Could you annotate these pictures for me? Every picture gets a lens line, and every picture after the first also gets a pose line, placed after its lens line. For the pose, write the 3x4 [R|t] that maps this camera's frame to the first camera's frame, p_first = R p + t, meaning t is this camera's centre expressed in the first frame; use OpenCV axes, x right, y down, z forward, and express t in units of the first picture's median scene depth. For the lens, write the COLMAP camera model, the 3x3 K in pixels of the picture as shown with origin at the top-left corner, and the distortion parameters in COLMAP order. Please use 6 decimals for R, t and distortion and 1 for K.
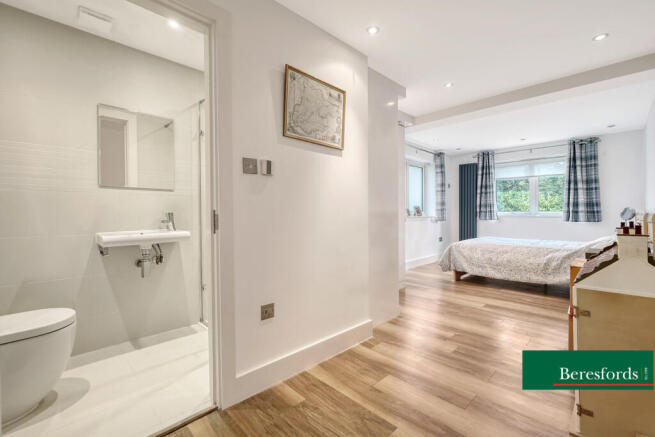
lens RADIAL K [[288.5, 0, 331.2], [0, 288.5, 205.7], [0, 0, 1]] dist [0.000230, 0.000416]
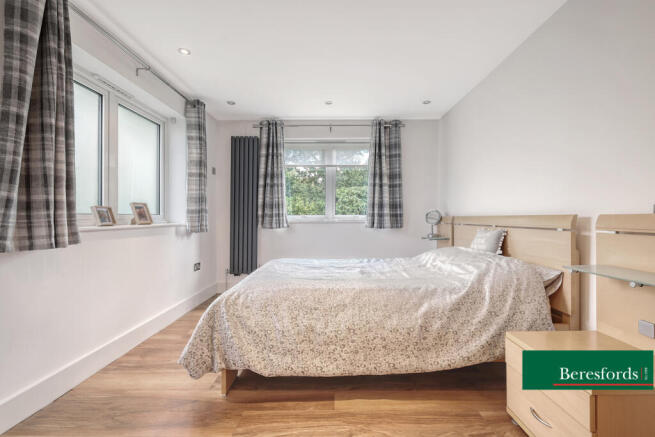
lens RADIAL K [[288.5, 0, 329.0], [0, 288.5, 213.9], [0, 0, 1]] dist [0.000230, 0.000416]
pose [[0.721958, 0.006046, 0.691911, 0.196538], [-0.012247, 0.999917, 0.004041, 0.013954], [-0.691829, -0.011391, 0.721972, 0.472341]]
